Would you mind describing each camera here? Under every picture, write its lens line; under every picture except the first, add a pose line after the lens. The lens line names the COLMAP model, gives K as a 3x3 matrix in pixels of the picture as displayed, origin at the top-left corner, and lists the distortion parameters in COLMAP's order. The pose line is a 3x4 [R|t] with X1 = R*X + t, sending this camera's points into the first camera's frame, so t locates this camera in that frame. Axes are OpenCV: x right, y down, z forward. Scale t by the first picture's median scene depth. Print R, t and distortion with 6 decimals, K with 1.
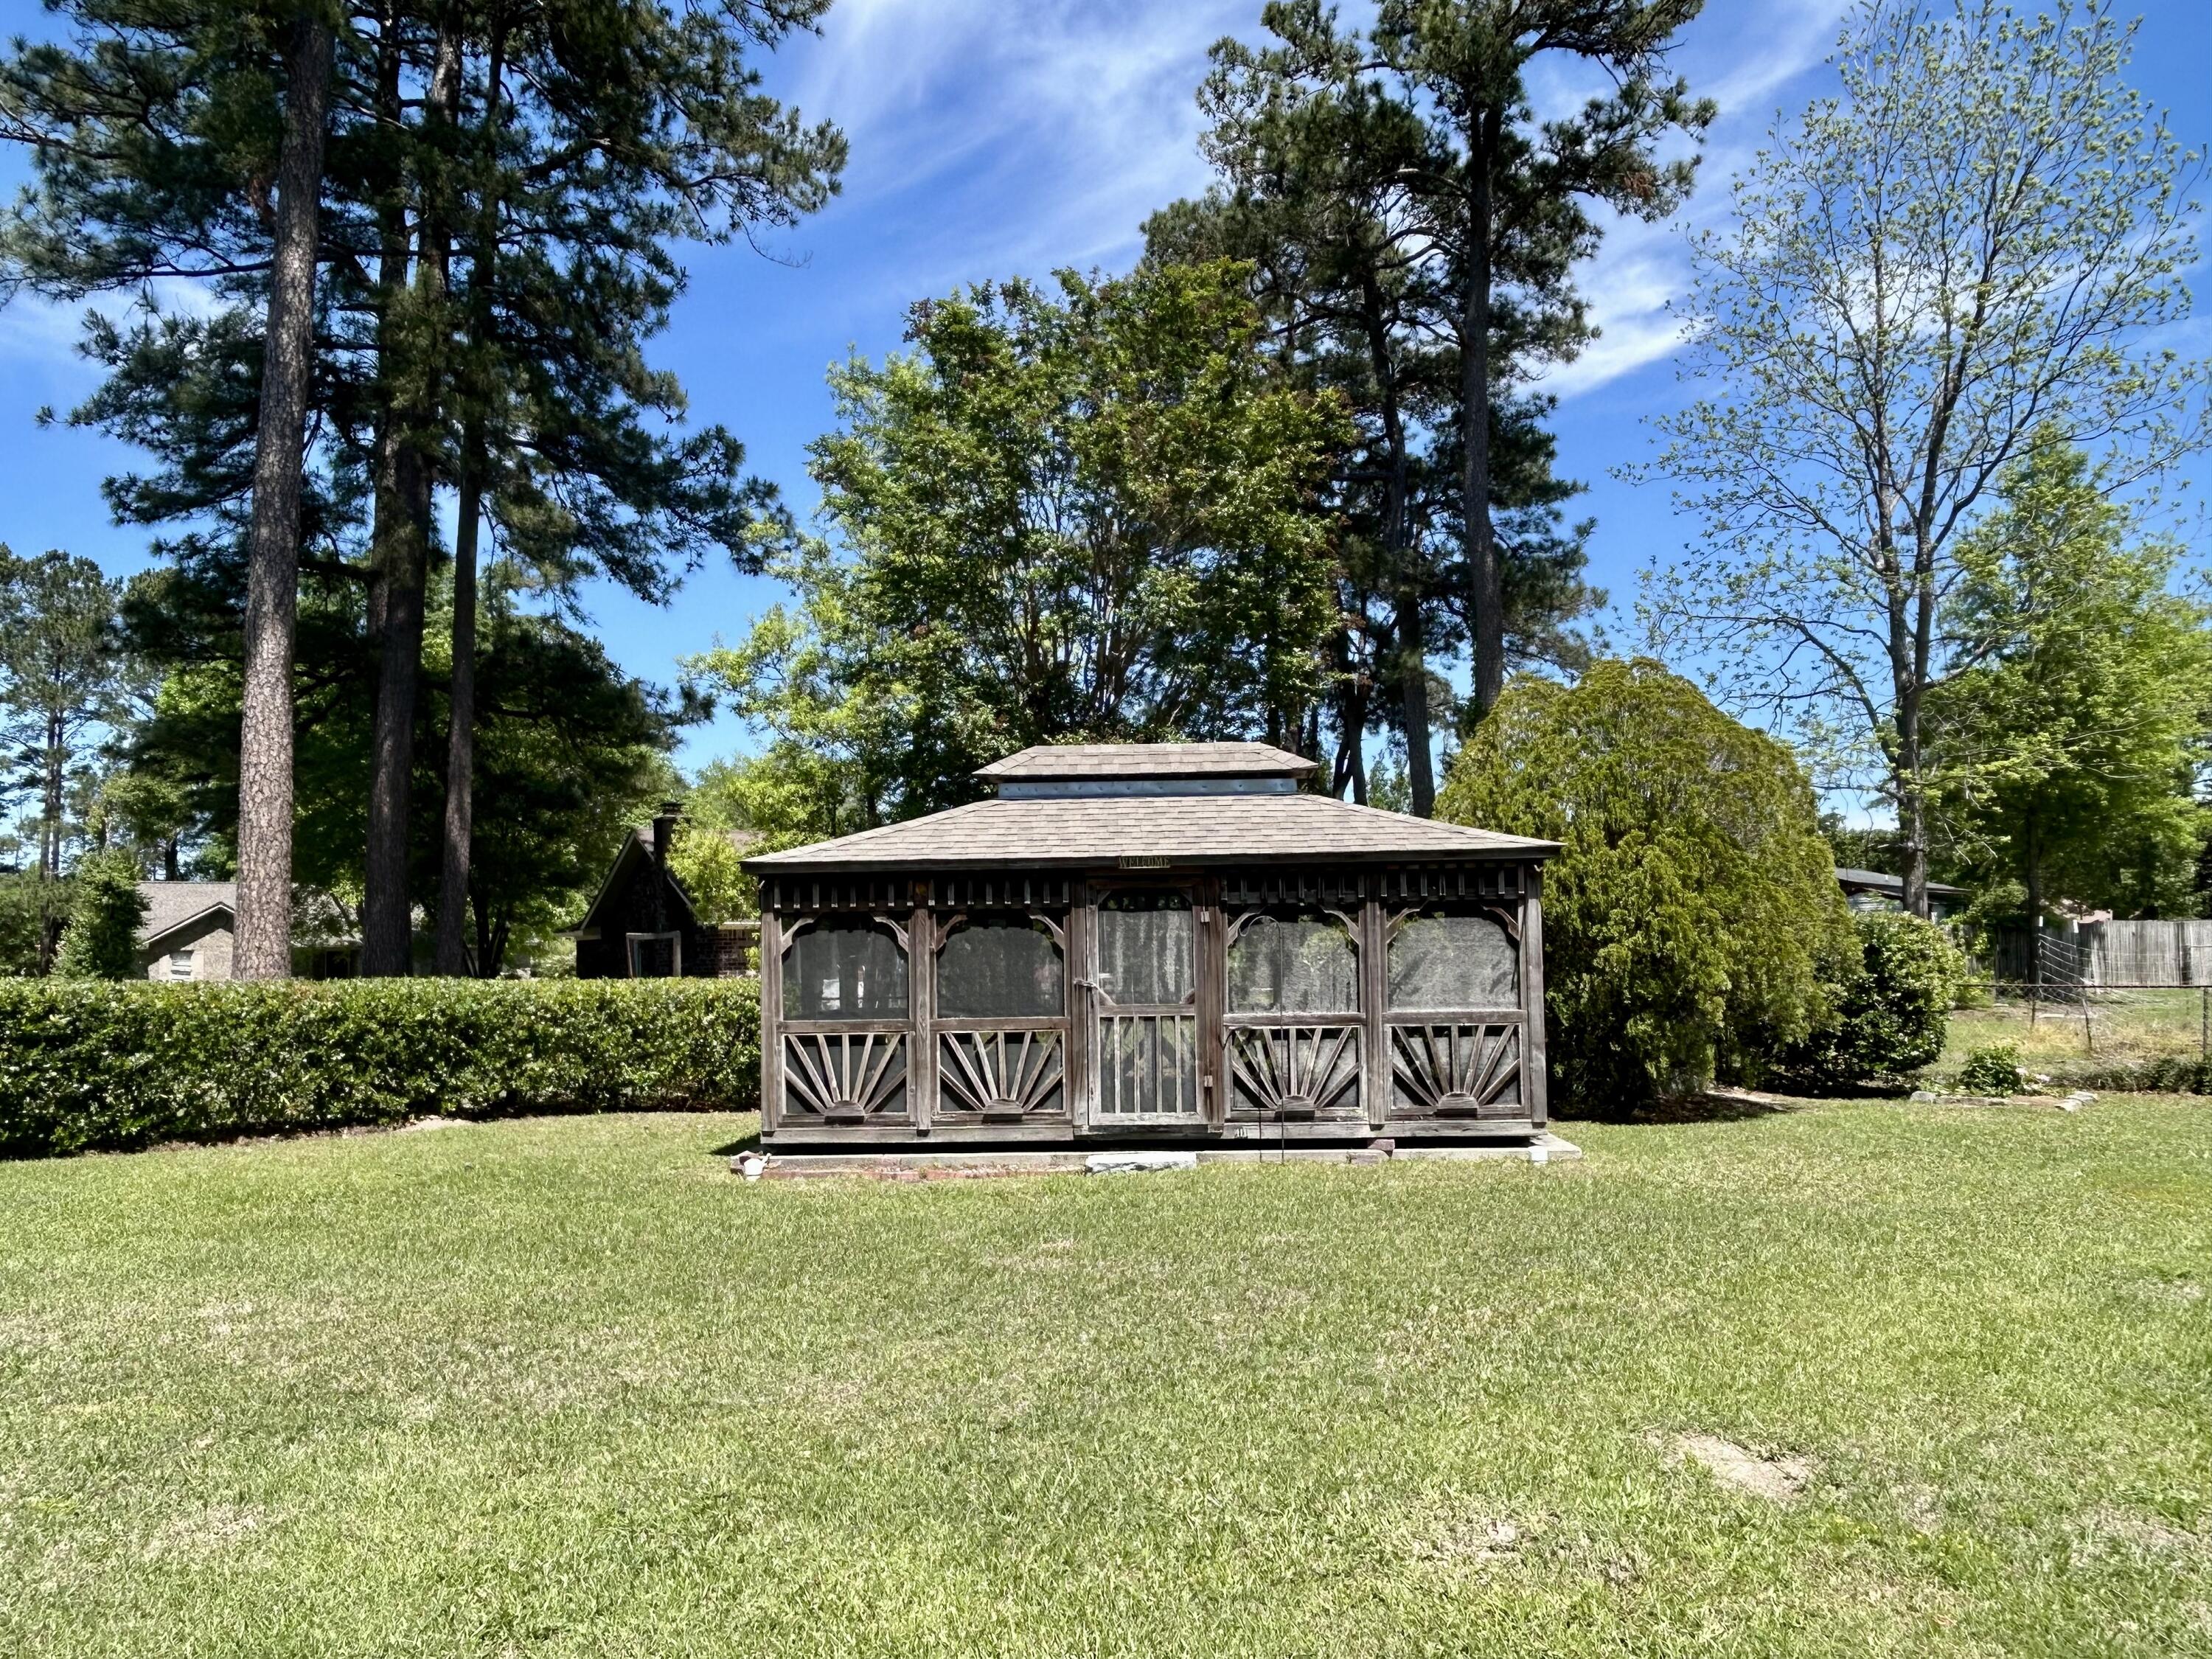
lens RADIAL K [[1630.2, 0, 1104.5], [0, 1630.2, 836.1], [0, 0, 1]] dist [0.010290, 0.005511]
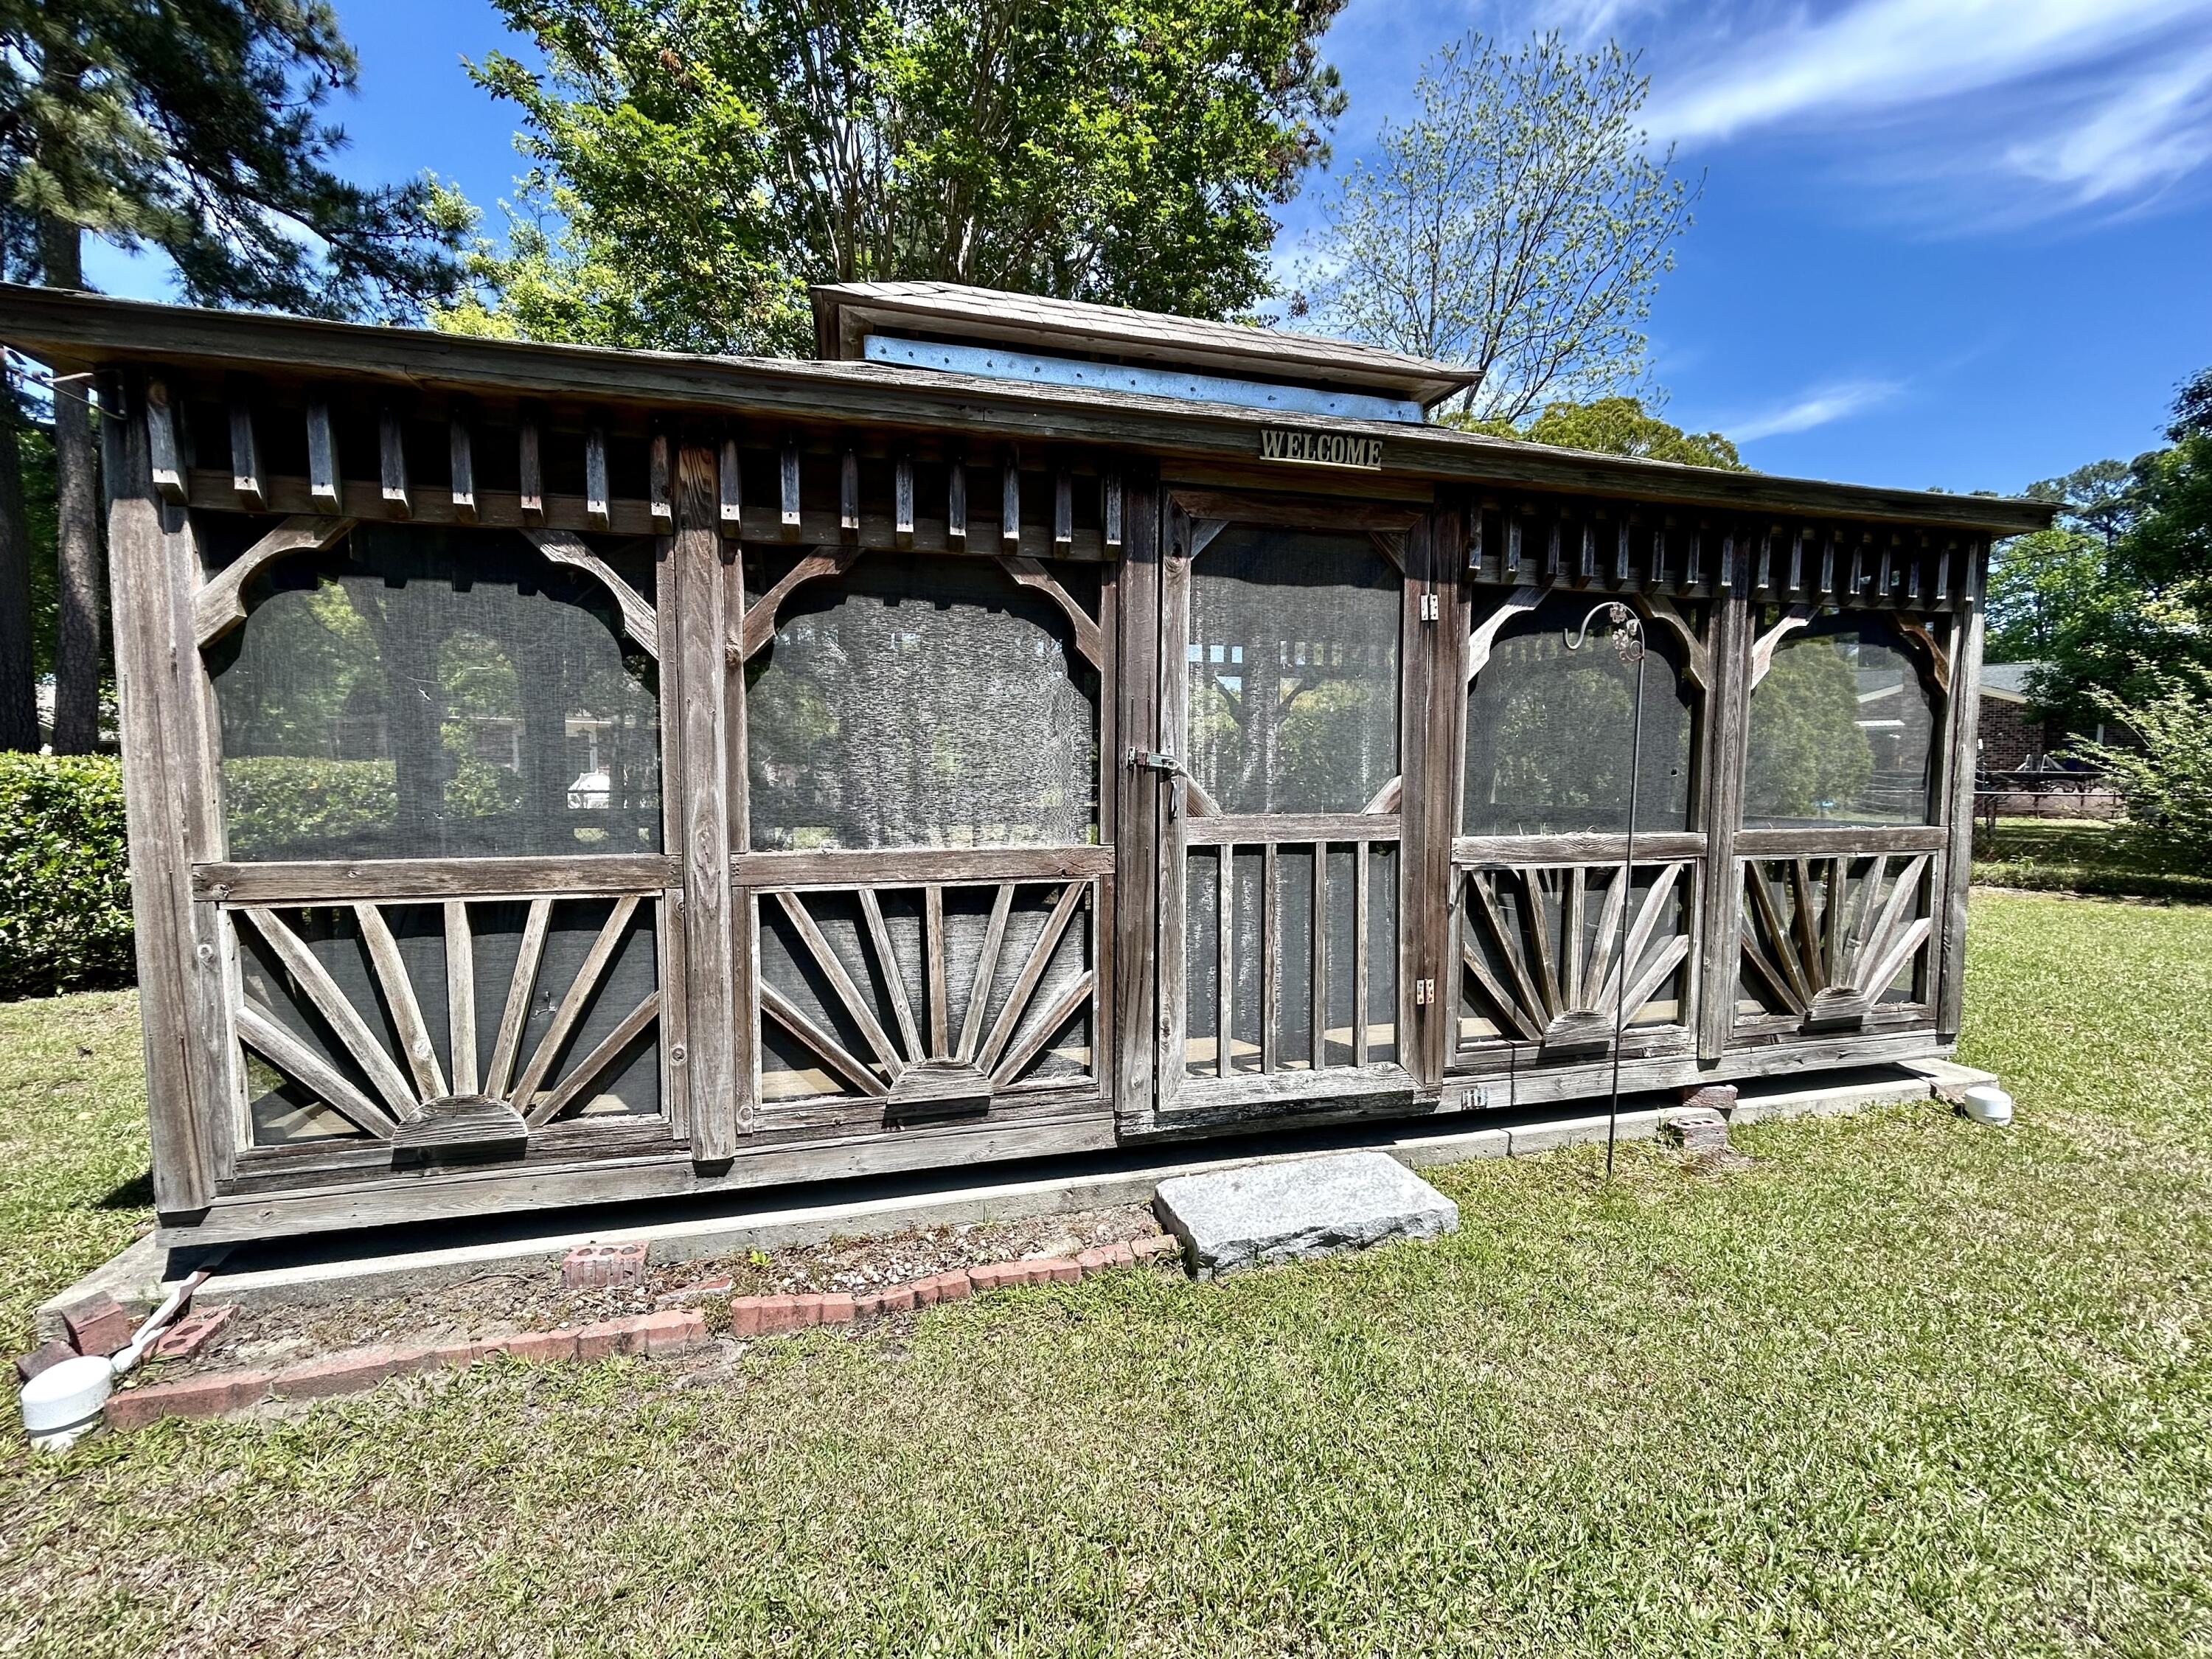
lens RADIAL K [[887.7, 0, 1074.4], [0, 887.7, 826.8], [0, 0, 1]] dist [-0.003849, -0.000124]
pose [[0.951991, -0.002656, 0.306115, -0.094753], [-0.038717, 0.990888, 0.129003, 0.079033], [-0.303668, -0.134662, 0.943214, 0.798056]]
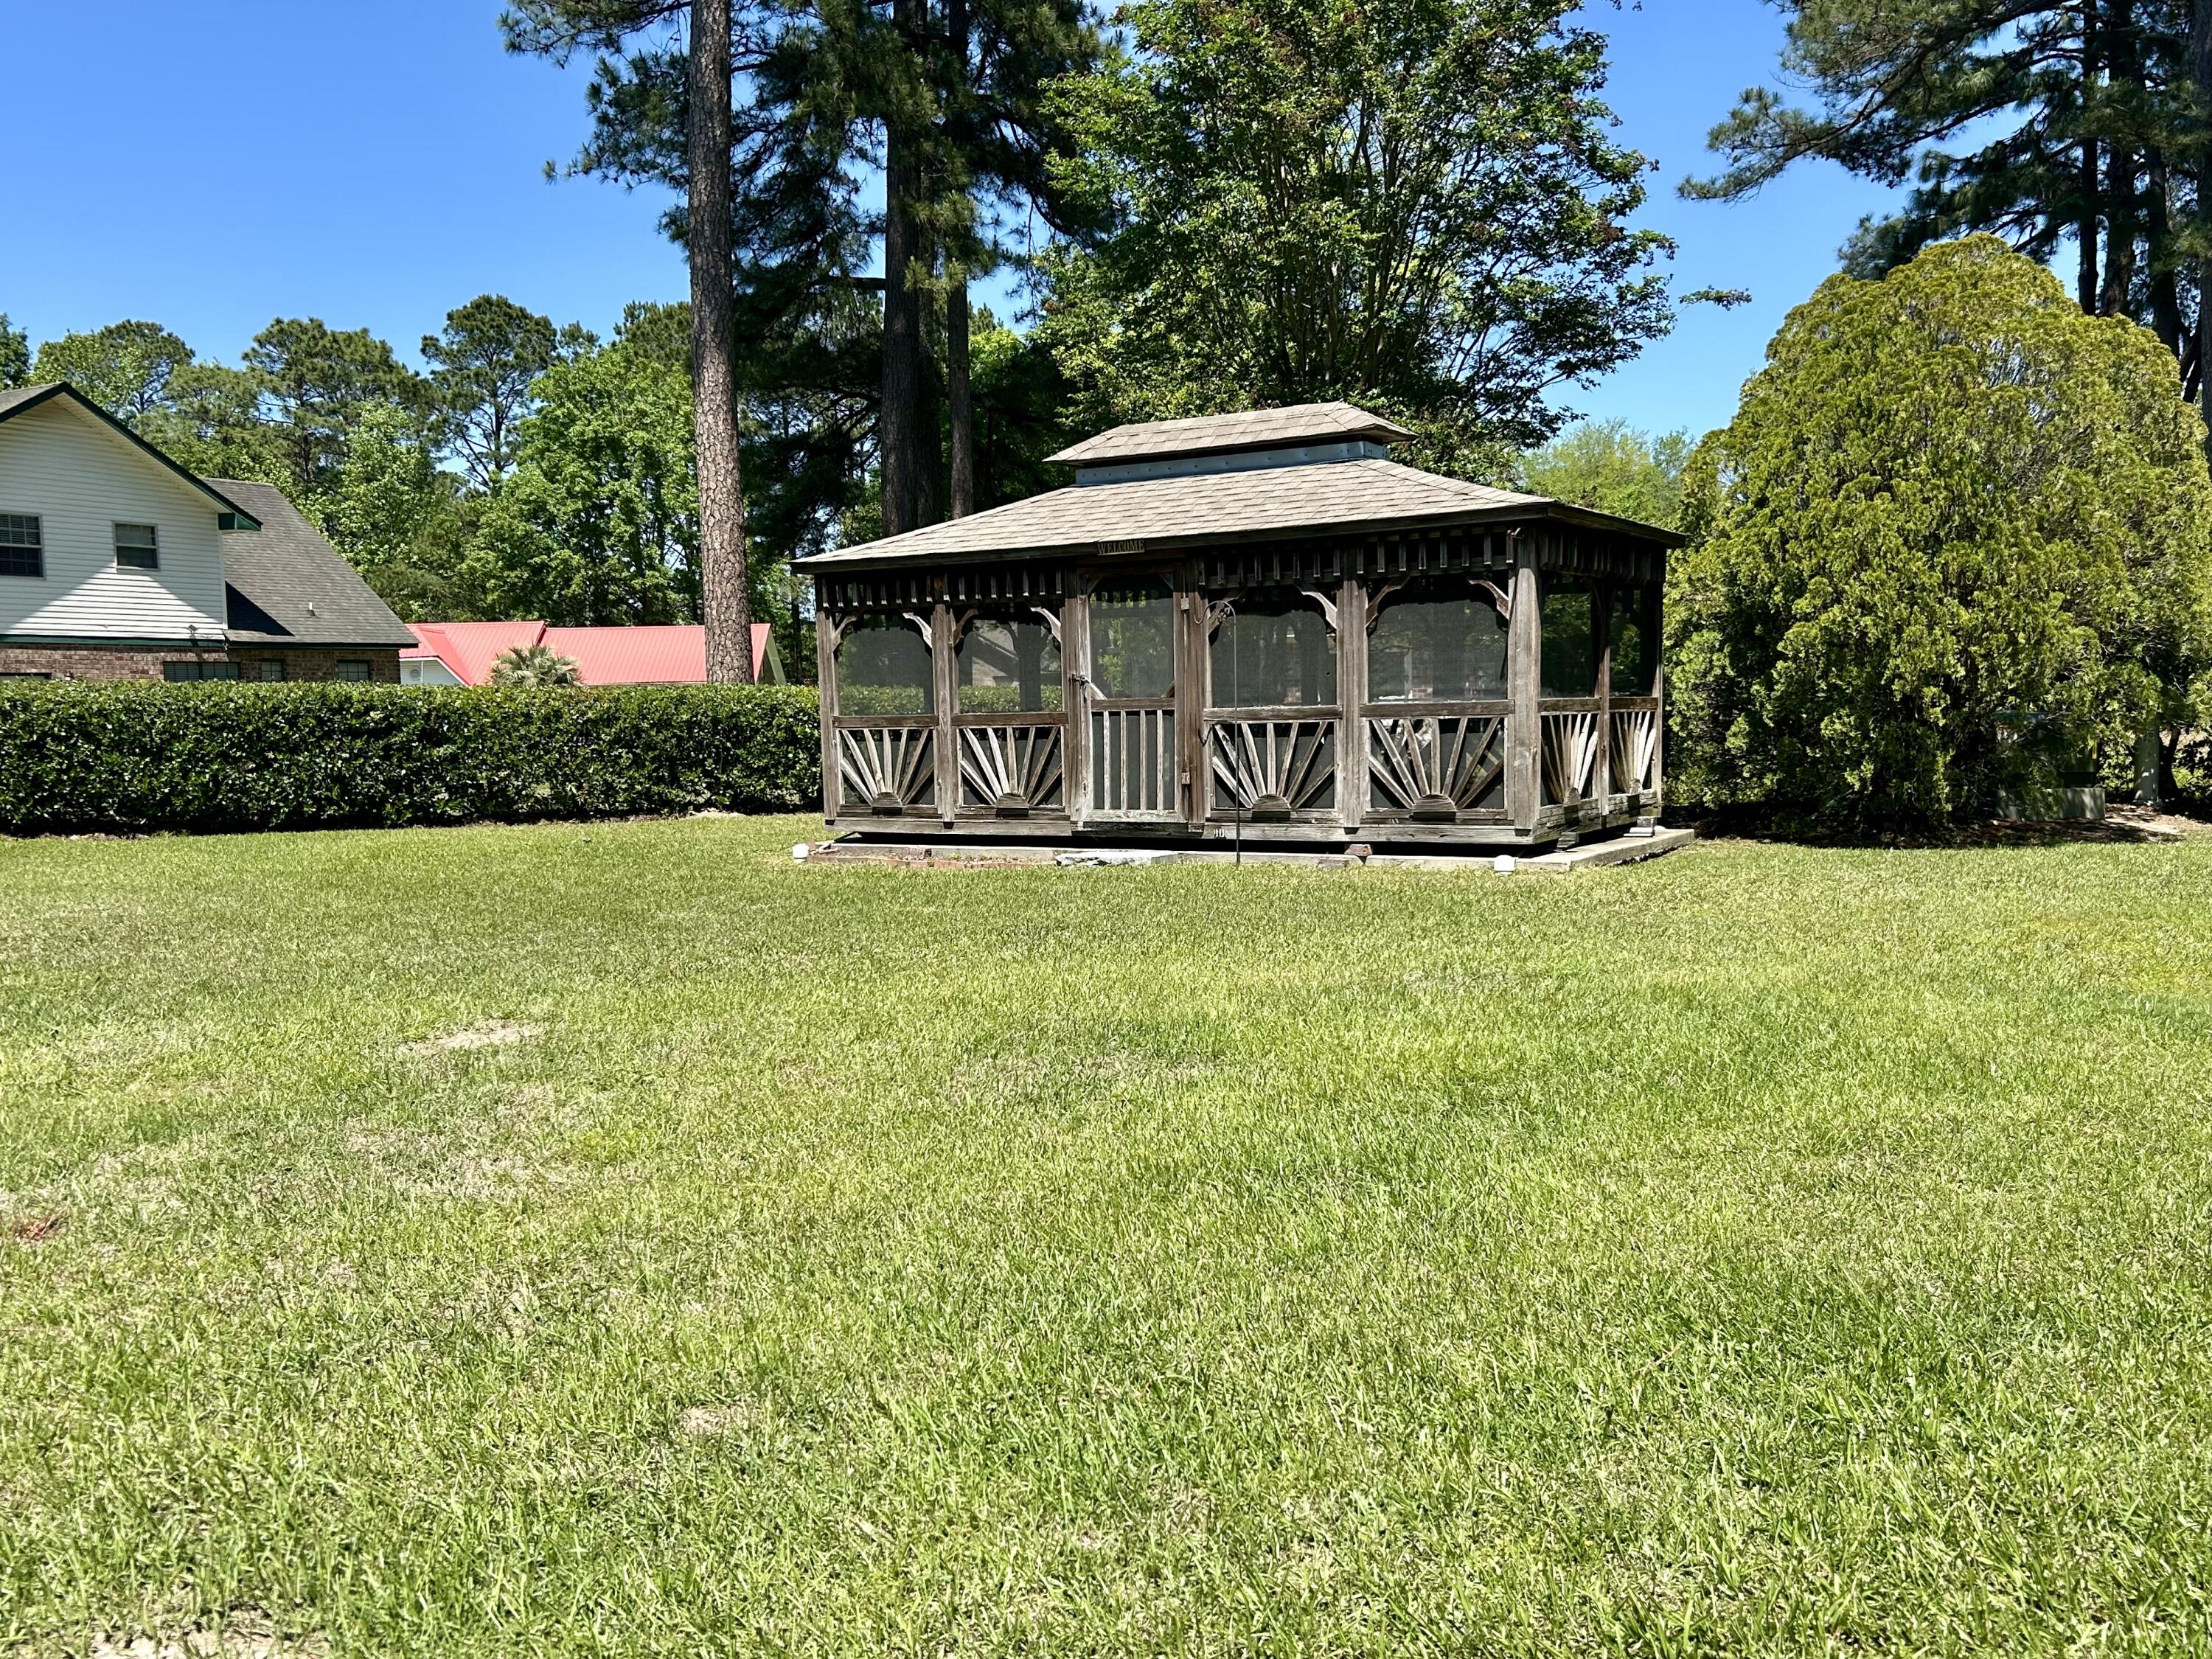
lens RADIAL K [[1893.6, 0, 1110.1], [0, 1893.6, 839.3], [0, 0, 1]] dist [0.072991, -0.005477]
pose [[0.877467, 0.028899, -0.478765, 0.541780], [0.046643, 0.988311, 0.145143, 0.023512], [0.477363, -0.149689, 0.865862, 0.022015]]
